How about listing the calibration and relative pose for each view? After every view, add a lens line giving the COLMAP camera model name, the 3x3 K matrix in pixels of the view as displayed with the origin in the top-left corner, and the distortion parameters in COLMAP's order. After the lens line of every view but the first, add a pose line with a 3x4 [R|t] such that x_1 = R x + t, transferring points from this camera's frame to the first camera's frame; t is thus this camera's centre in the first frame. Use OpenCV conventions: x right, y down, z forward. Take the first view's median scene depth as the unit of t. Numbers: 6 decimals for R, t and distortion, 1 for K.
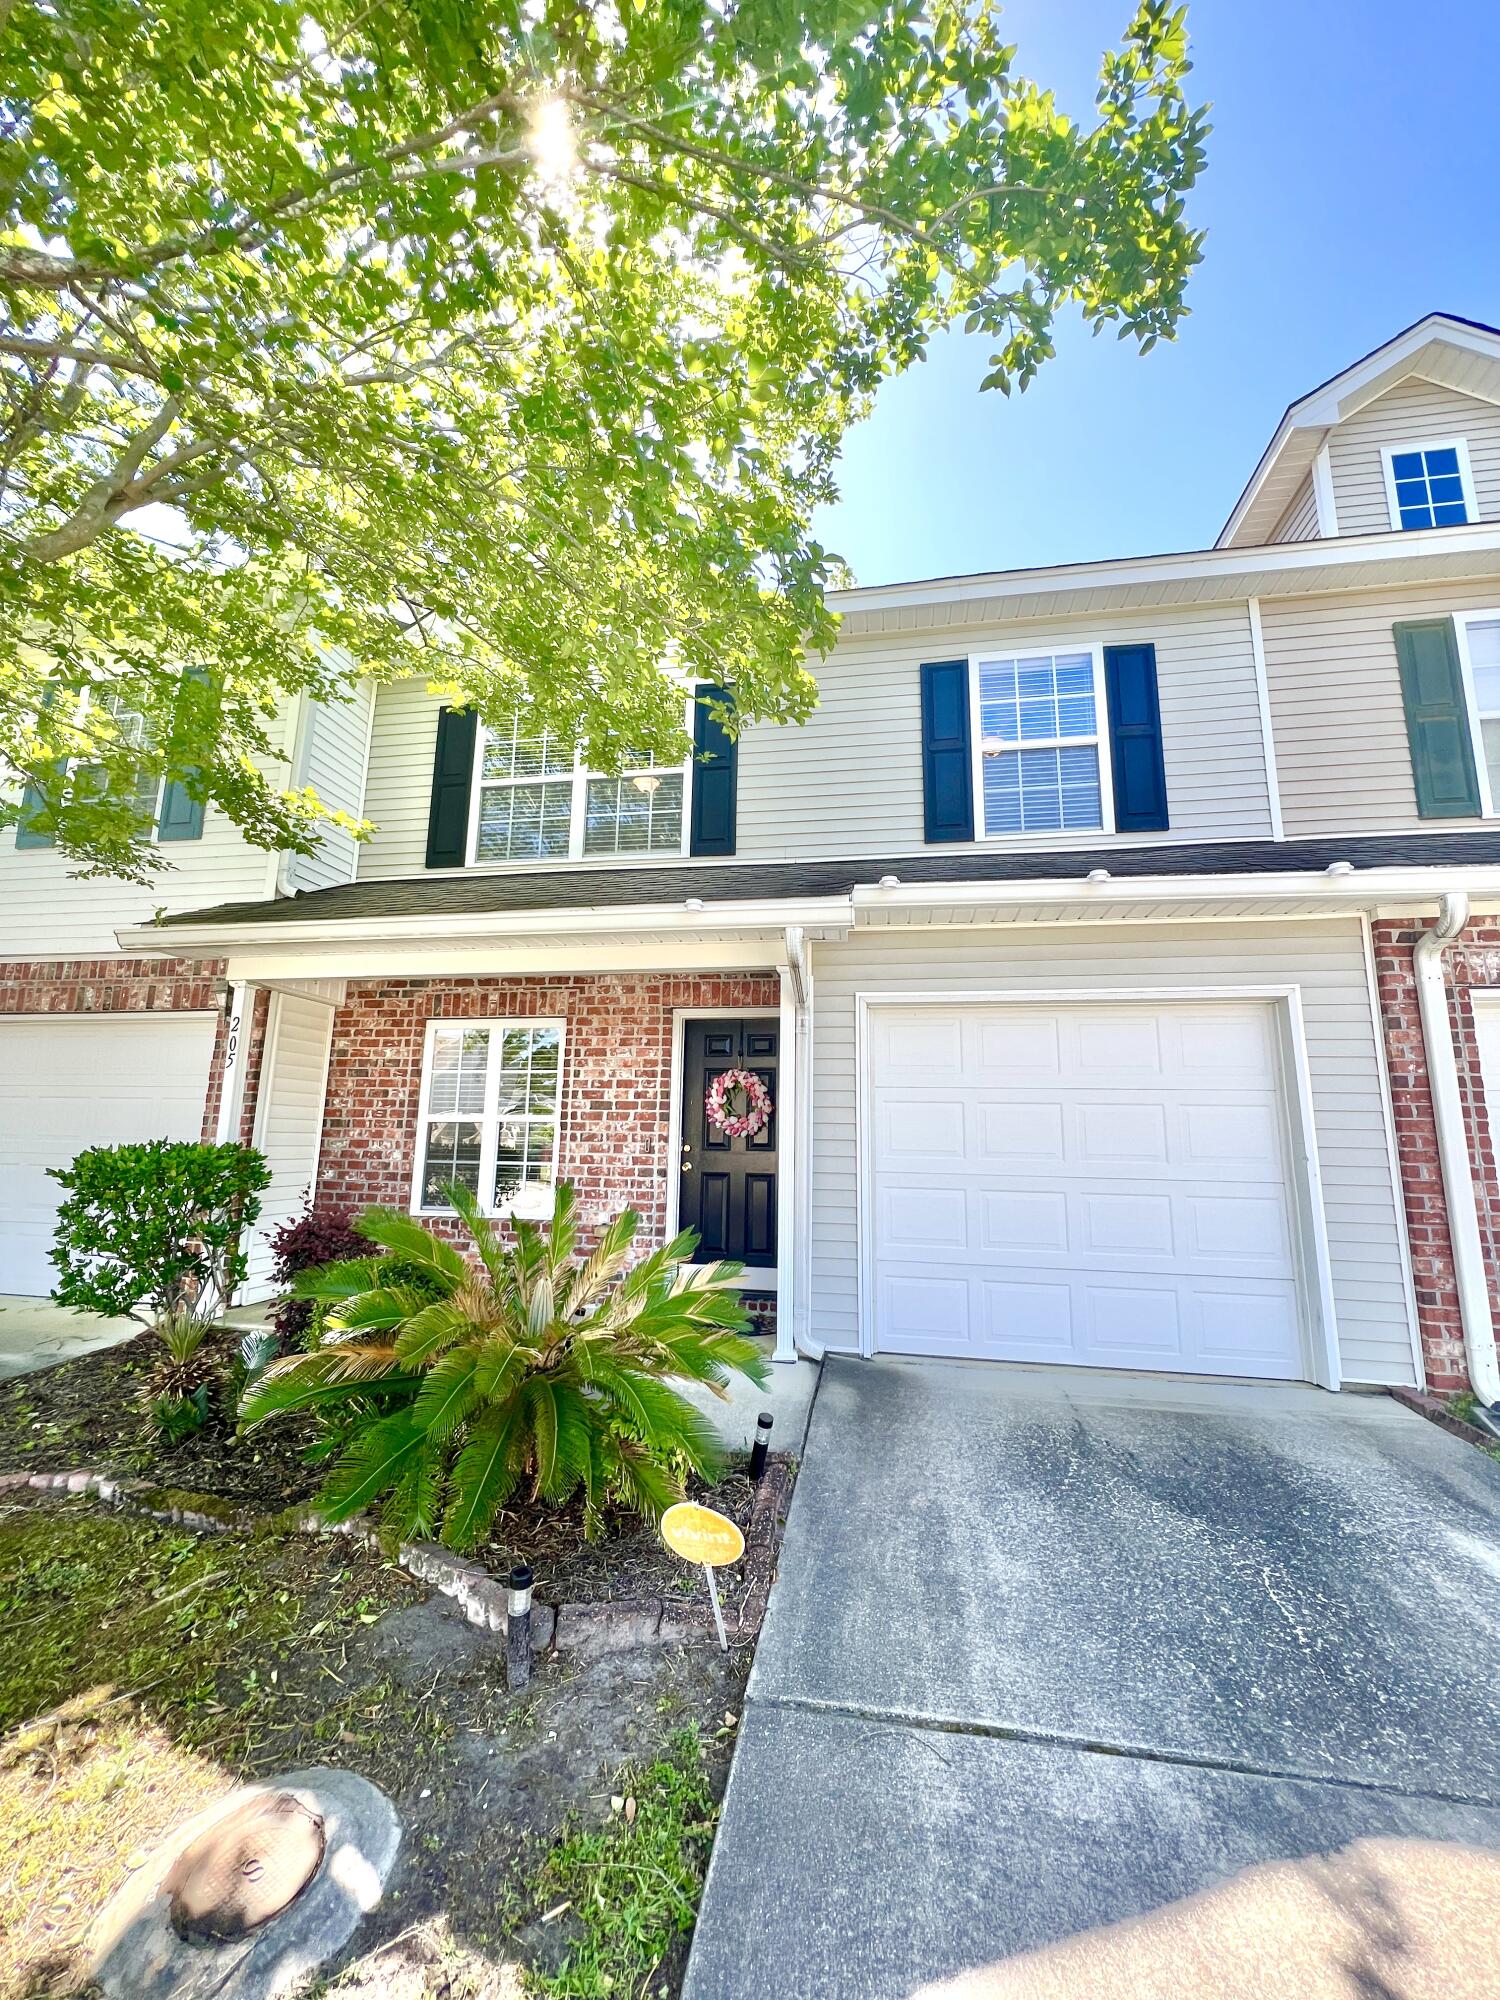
lens RADIAL K [[799.0, 0, 746.2], [0, 799.0, 997.7], [0, 0, 1]] dist [-0.002391, -0.000164]
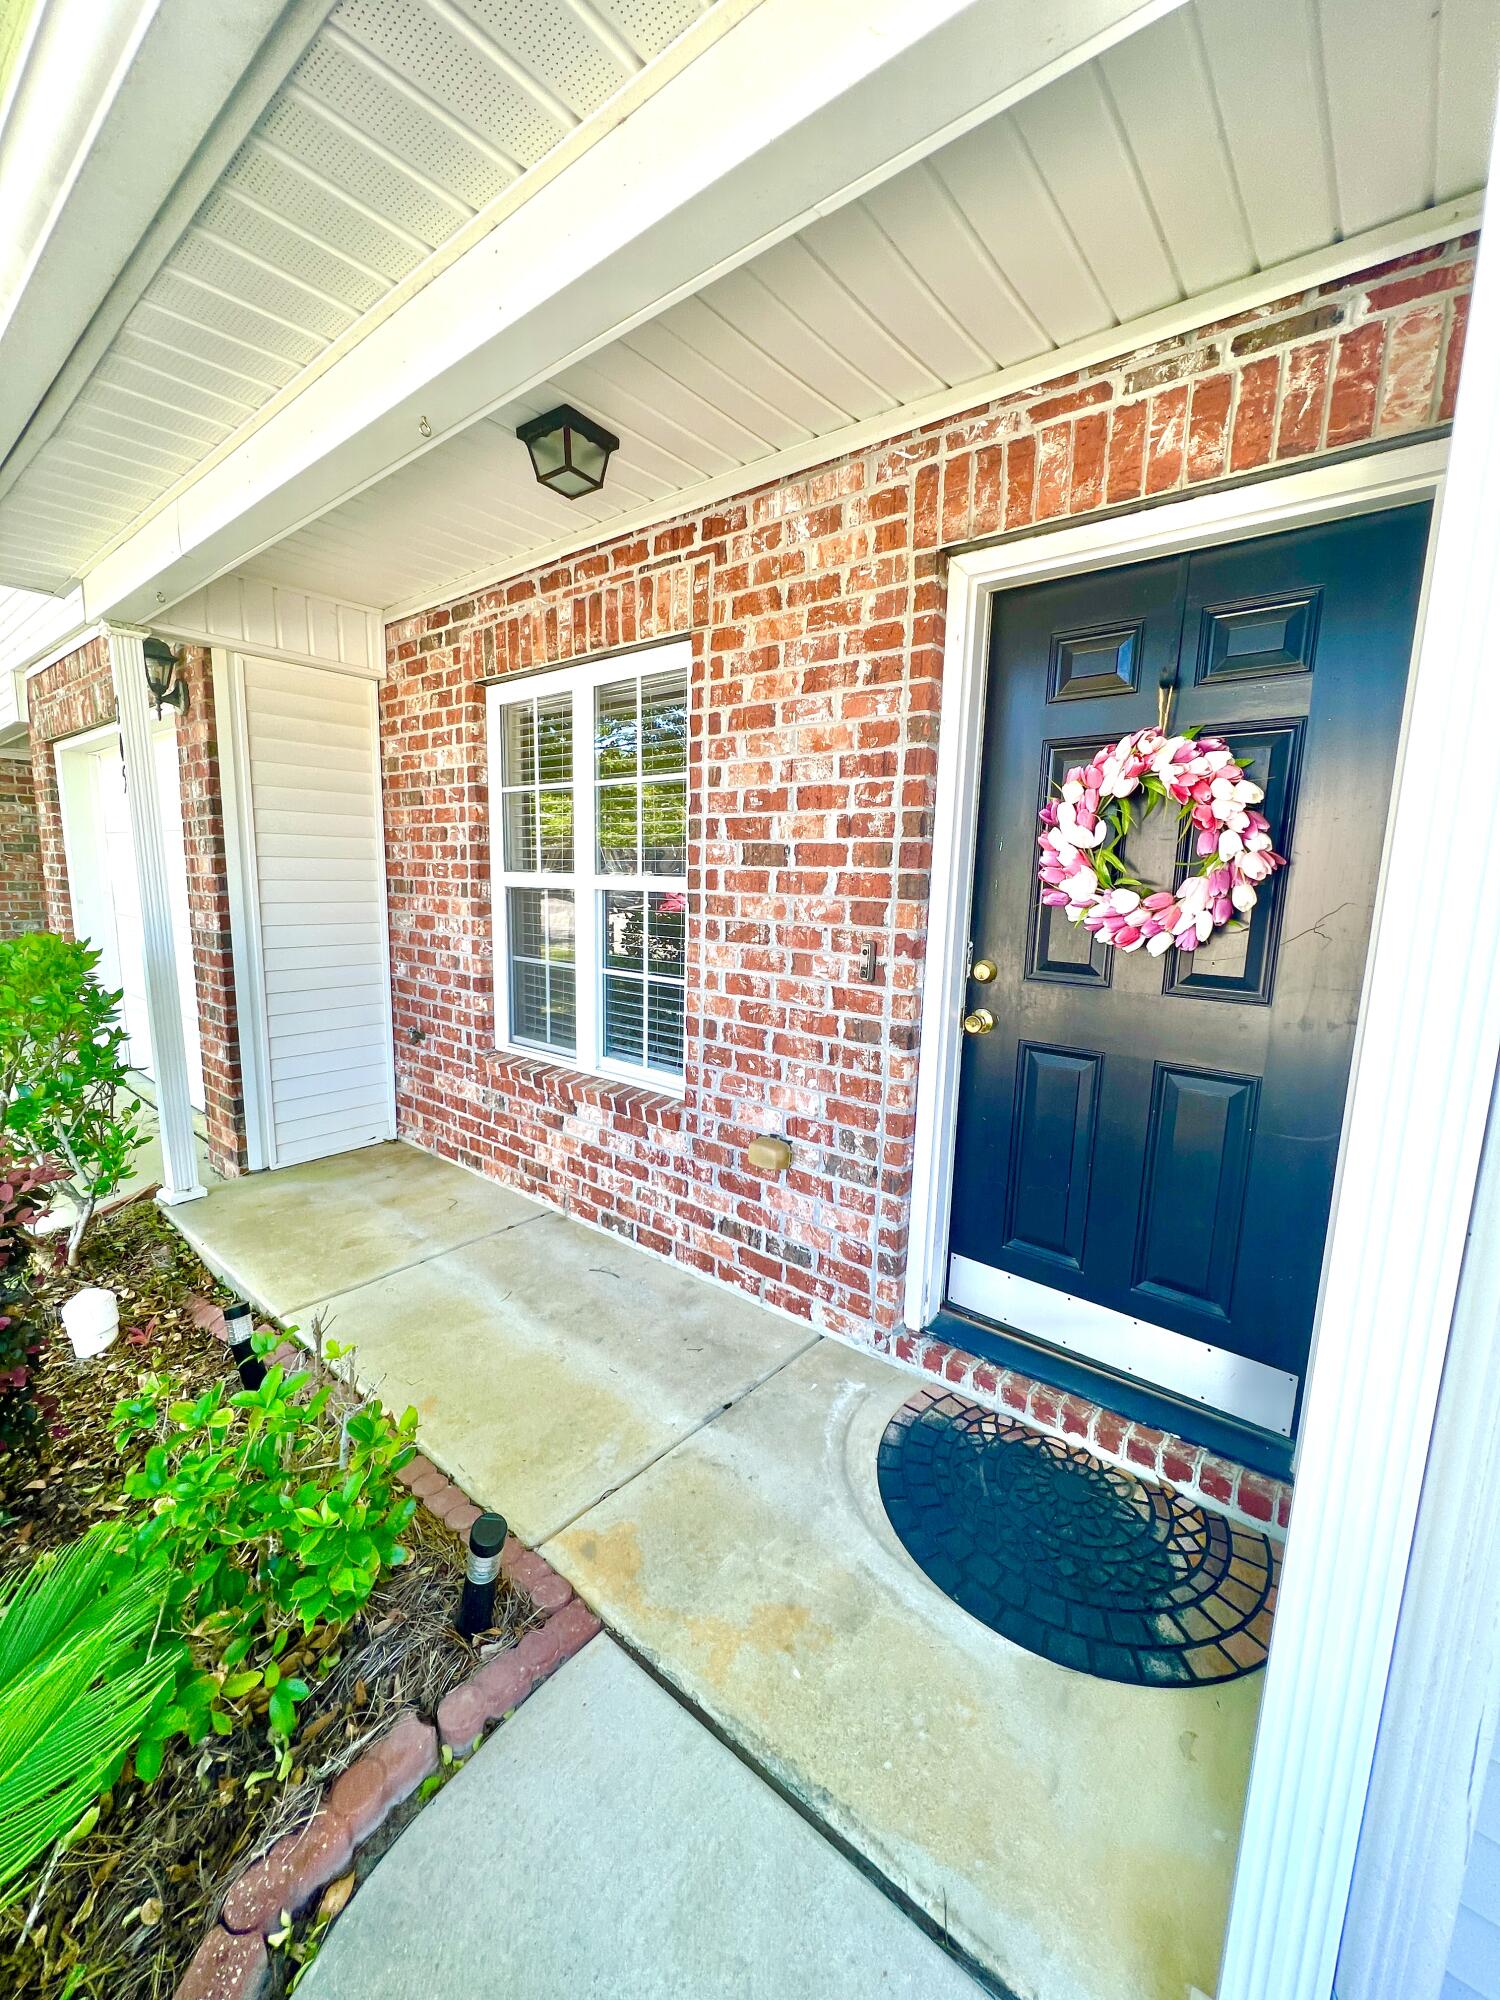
lens RADIAL K [[799.0, 0, 746.2], [0, 799.0, 997.7], [0, 0, 1]] dist [-0.002391, -0.000164]
pose [[0.867501, 0.082391, -0.490565, 0.011710], [0.079948, 0.950274, 0.300976, 0.081509], [0.490969, -0.300317, 0.817777, 0.645702]]
